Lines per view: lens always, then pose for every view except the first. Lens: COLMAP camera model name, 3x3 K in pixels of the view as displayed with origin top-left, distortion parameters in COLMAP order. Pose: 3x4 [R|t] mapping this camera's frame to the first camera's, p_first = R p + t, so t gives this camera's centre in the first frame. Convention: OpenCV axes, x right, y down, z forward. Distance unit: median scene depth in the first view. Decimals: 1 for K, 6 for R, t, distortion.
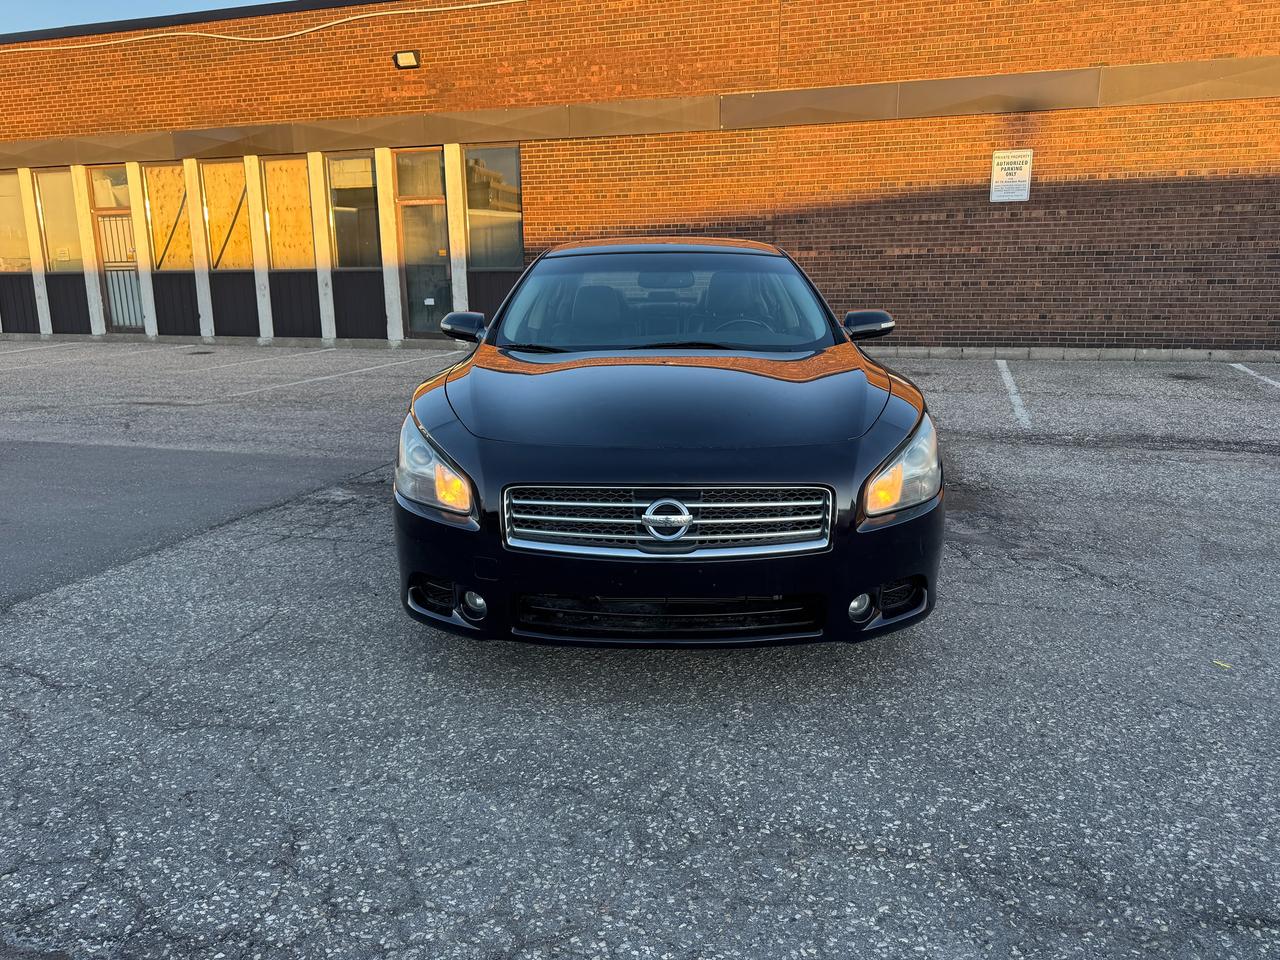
lens RADIAL K [[901.4, 0, 635.8], [0, 901.4, 490.8], [0, 0, 1]] dist [0.032178, -0.036834]
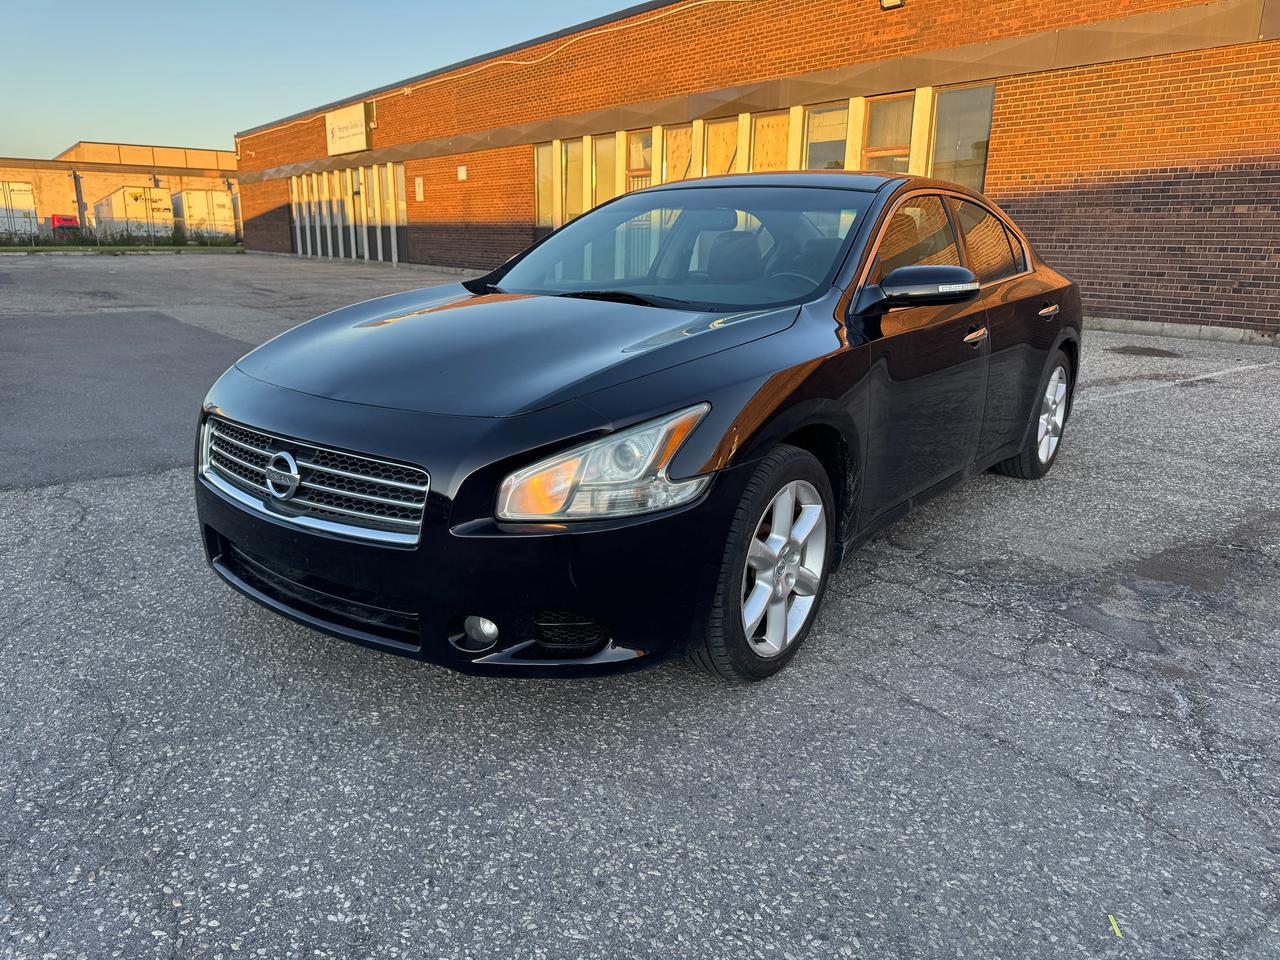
lens RADIAL K [[901.4, 0, 629.7], [0, 901.4, 482.2], [0, 0, 1]] dist [0.032178, -0.036834]
pose [[0.804394, 0.174376, -0.567930, 0.161823], [-0.156112, 0.984401, 0.081137, -0.017276], [0.573219, 0.023394, 0.819068, 0.090563]]
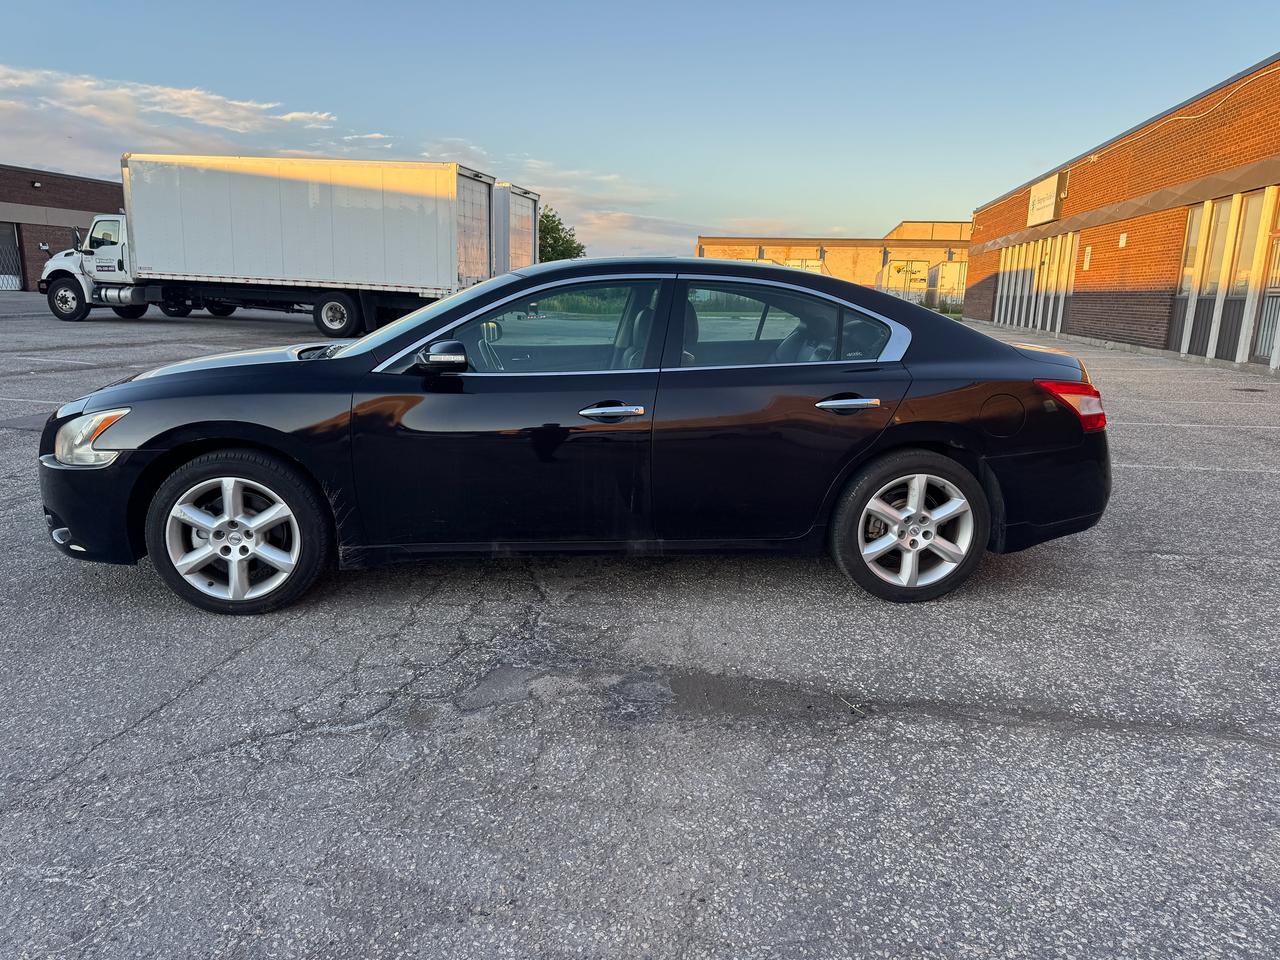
lens RADIAL K [[901.4, 0, 644.8], [0, 901.4, 470.5], [0, 0, 1]] dist [0.032178, -0.036834]
pose [[0.129792, 0.206713, -0.969755, 0.365680], [-0.252505, 0.952673, 0.169277, -0.088013], [0.958851, 0.222897, 0.175845, 0.339574]]
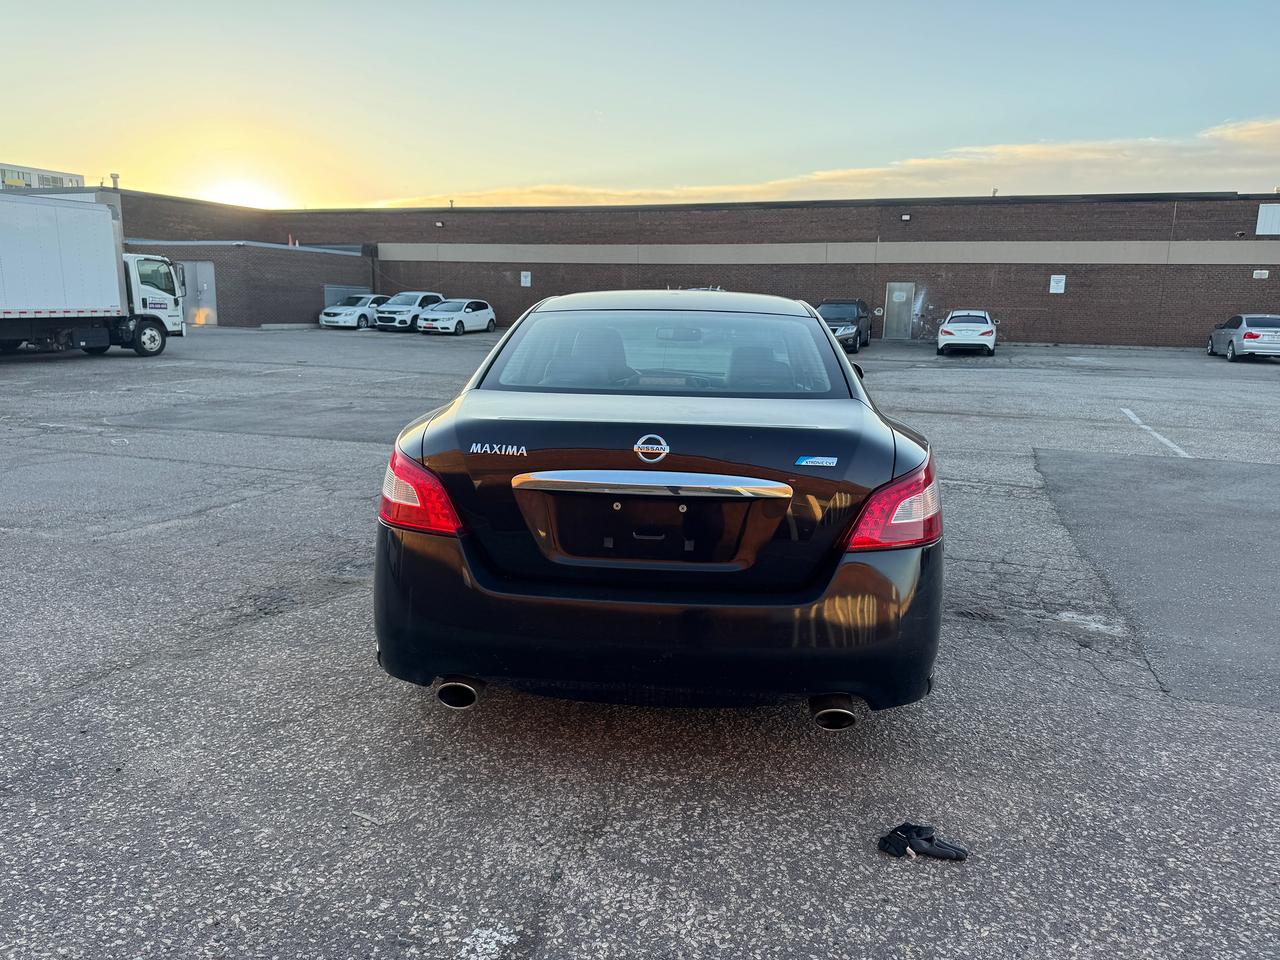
lens RADIAL K [[901.4, 0, 643.7], [0, 901.4, 488.1], [0, 0, 1]] dist [0.032178, -0.036834]
pose [[-0.998996, -0.023513, 0.038134, 0.010623], [-0.005759, 0.911537, 0.411178, -0.179286], [-0.044428, 0.410545, -0.910757, 0.723901]]
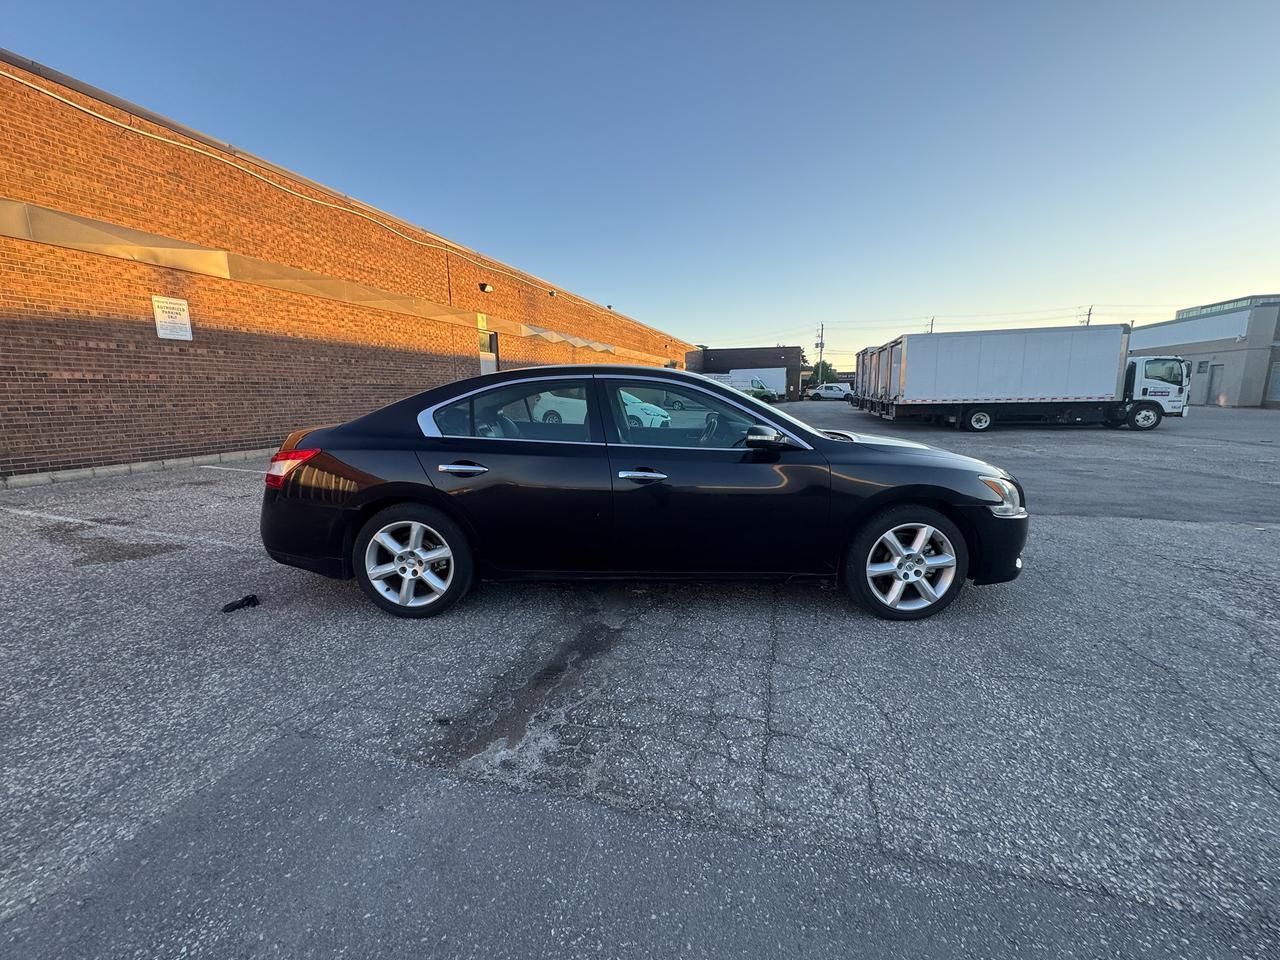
lens RADIAL K [[510.2, 0, 645.4], [0, 510.2, 483.8], [0, 0, 1]] dist [-0.004493, -0.000520]
pose [[-0.012039, -0.165665, 0.986109, -0.275489], [0.234564, 0.958194, 0.163839, -0.087089], [-0.972026, 0.233278, 0.027323, 0.373616]]
